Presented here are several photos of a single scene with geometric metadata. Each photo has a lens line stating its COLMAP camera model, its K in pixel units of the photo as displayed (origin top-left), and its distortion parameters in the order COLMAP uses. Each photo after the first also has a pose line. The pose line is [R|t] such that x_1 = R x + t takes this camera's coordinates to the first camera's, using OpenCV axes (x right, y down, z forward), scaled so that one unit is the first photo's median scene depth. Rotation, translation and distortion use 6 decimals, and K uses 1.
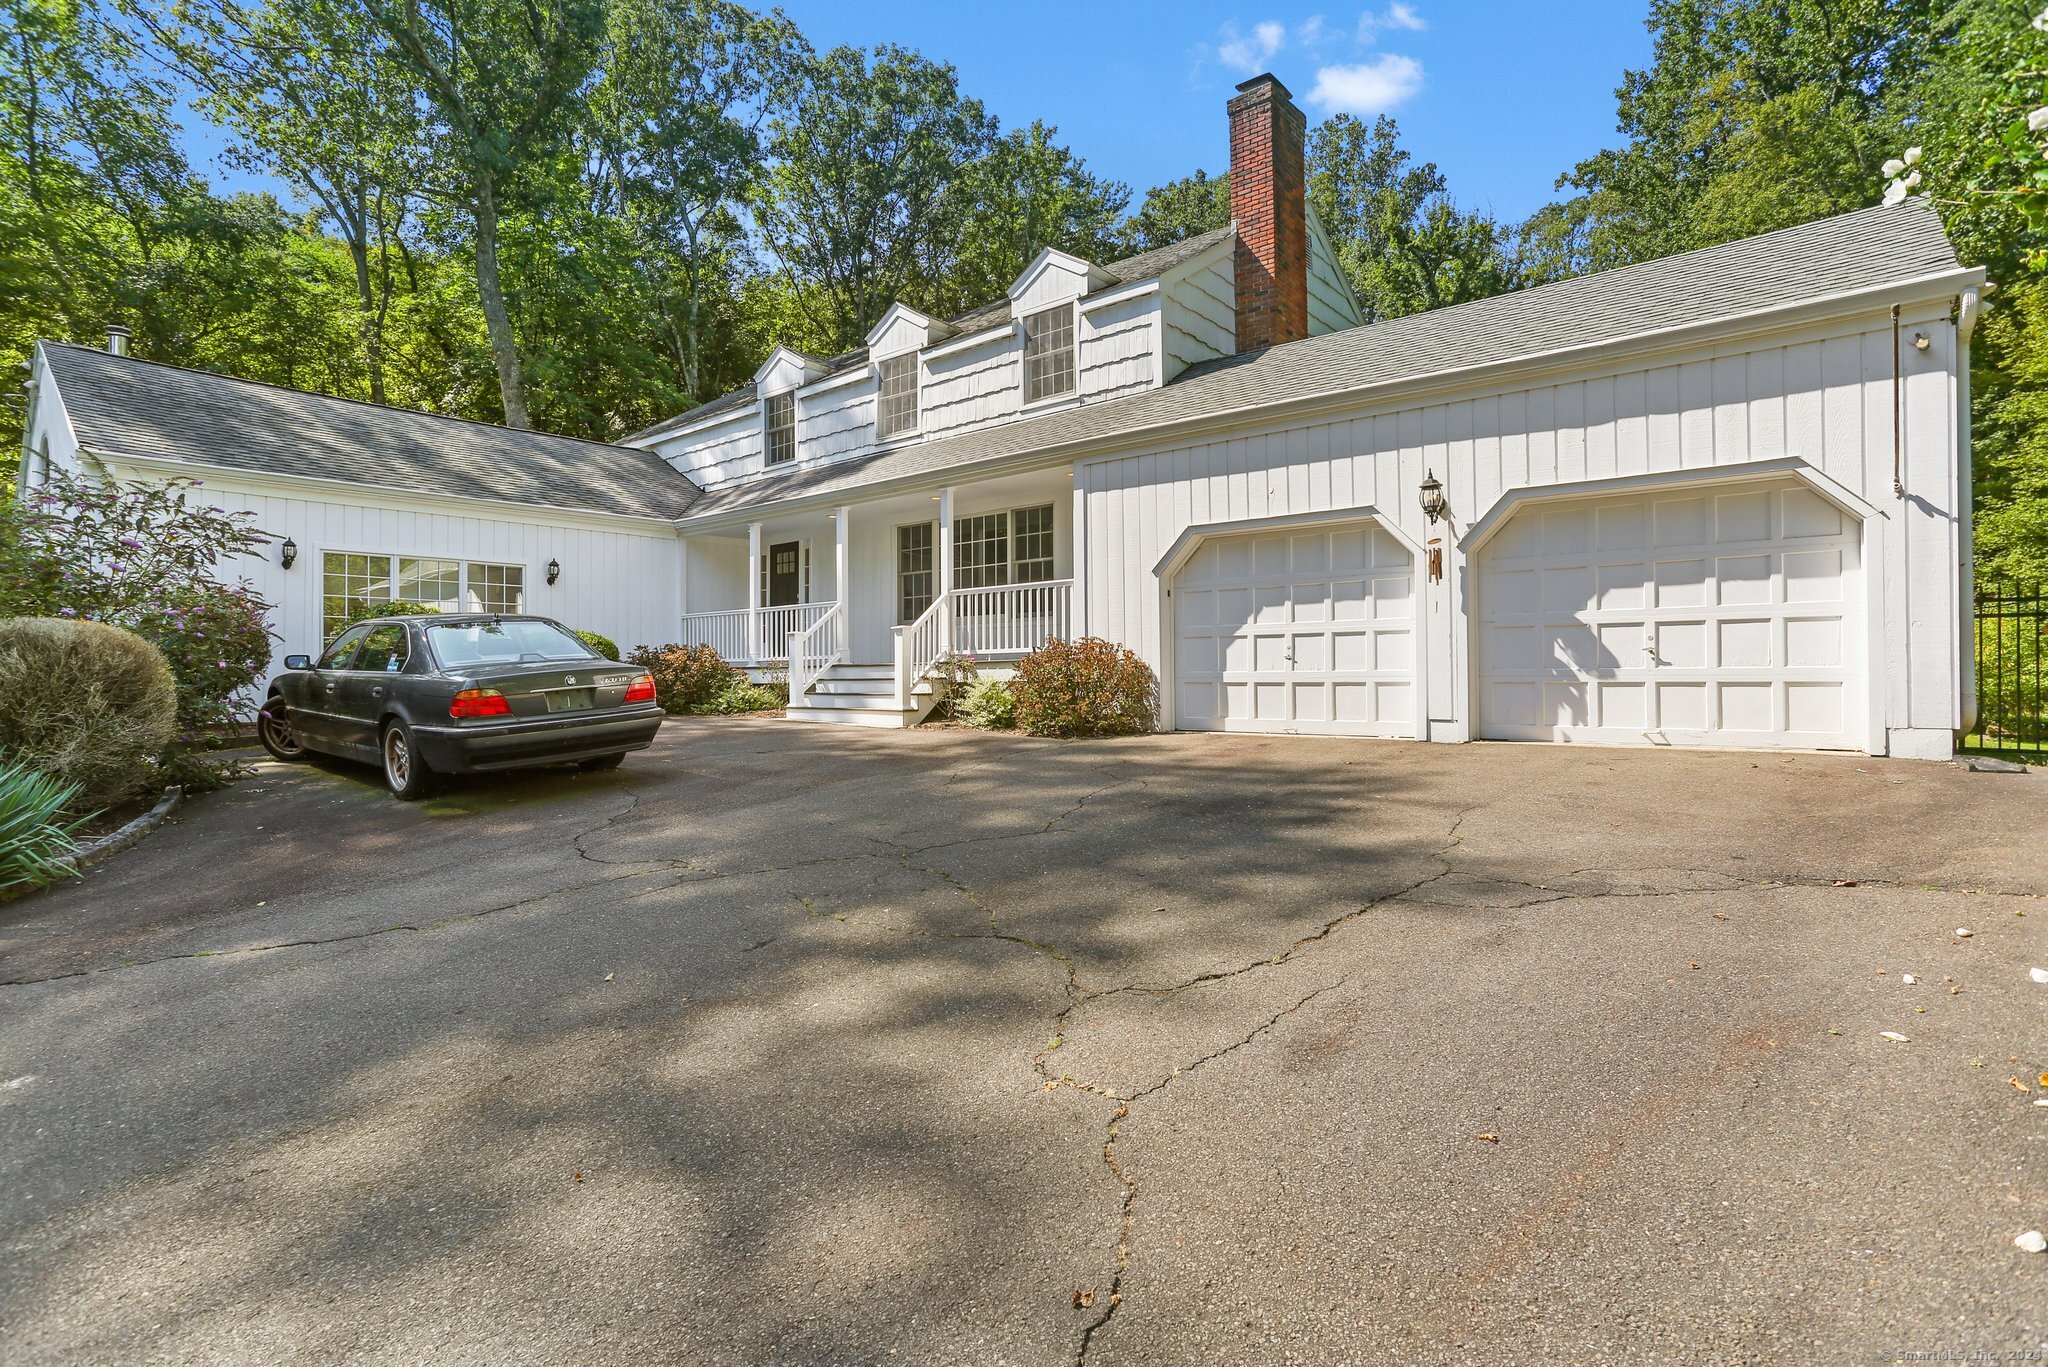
lens RADIAL K [[1001.7, 0, 1024.4], [0, 1001.7, 668.8], [0, 0, 1]] dist [-0.047173, 0.013075]
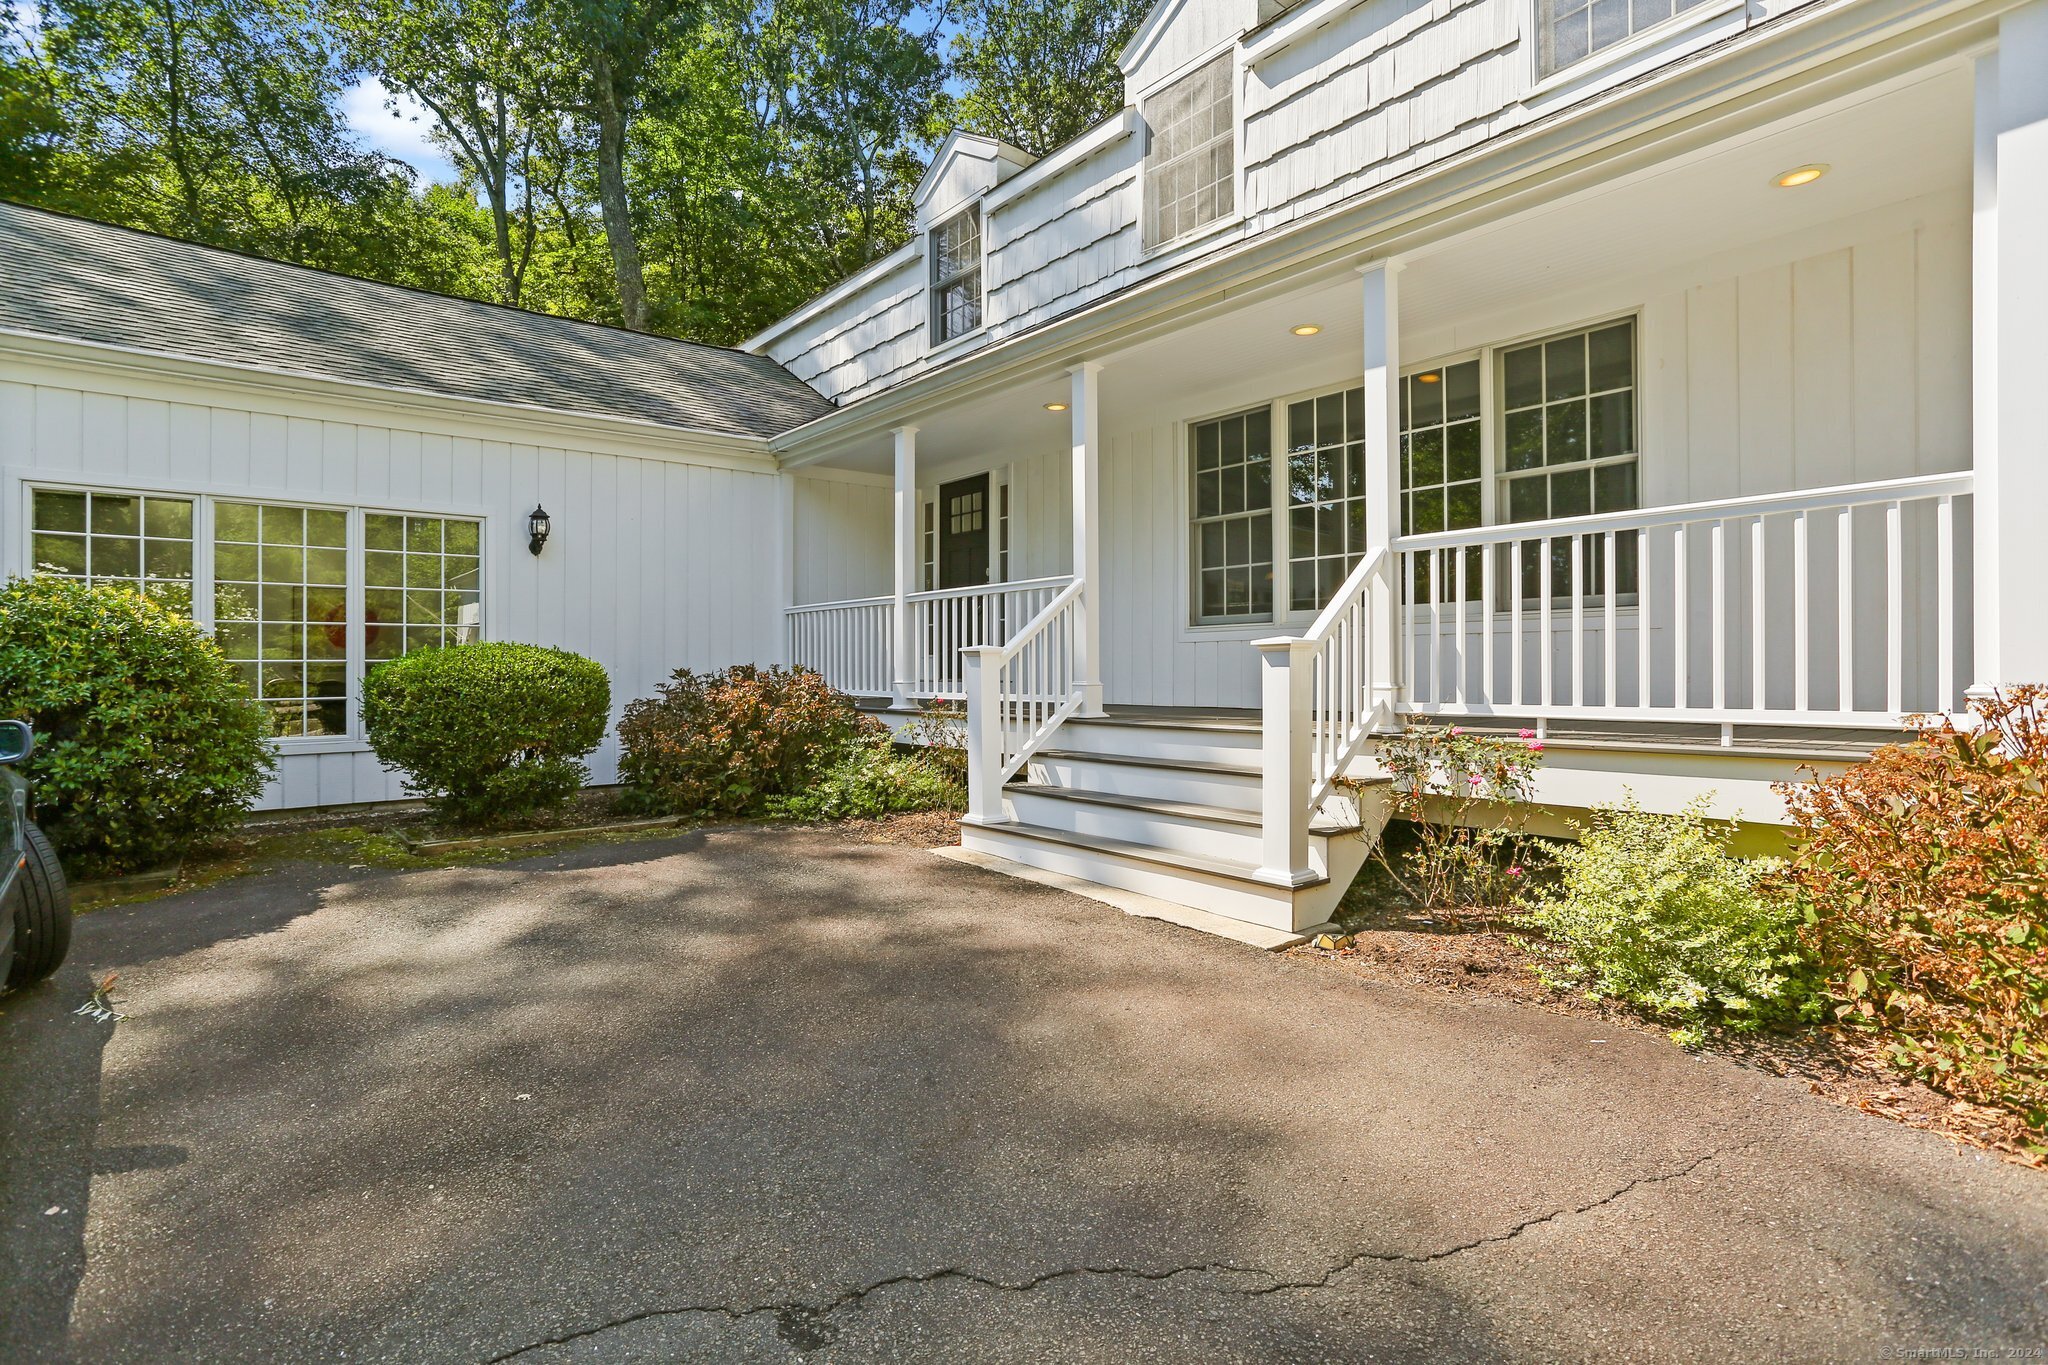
lens RADIAL K [[1001.7, 0, 1024.4], [0, 1001.7, 667.8], [0, 0, 1]] dist [-0.047173, 0.013075]
pose [[0.983042, 0.003223, -0.183354, -0.112806], [-0.001423, 0.999949, 0.009950, -0.027093], [0.183377, -0.009520, 0.982997, 0.494600]]
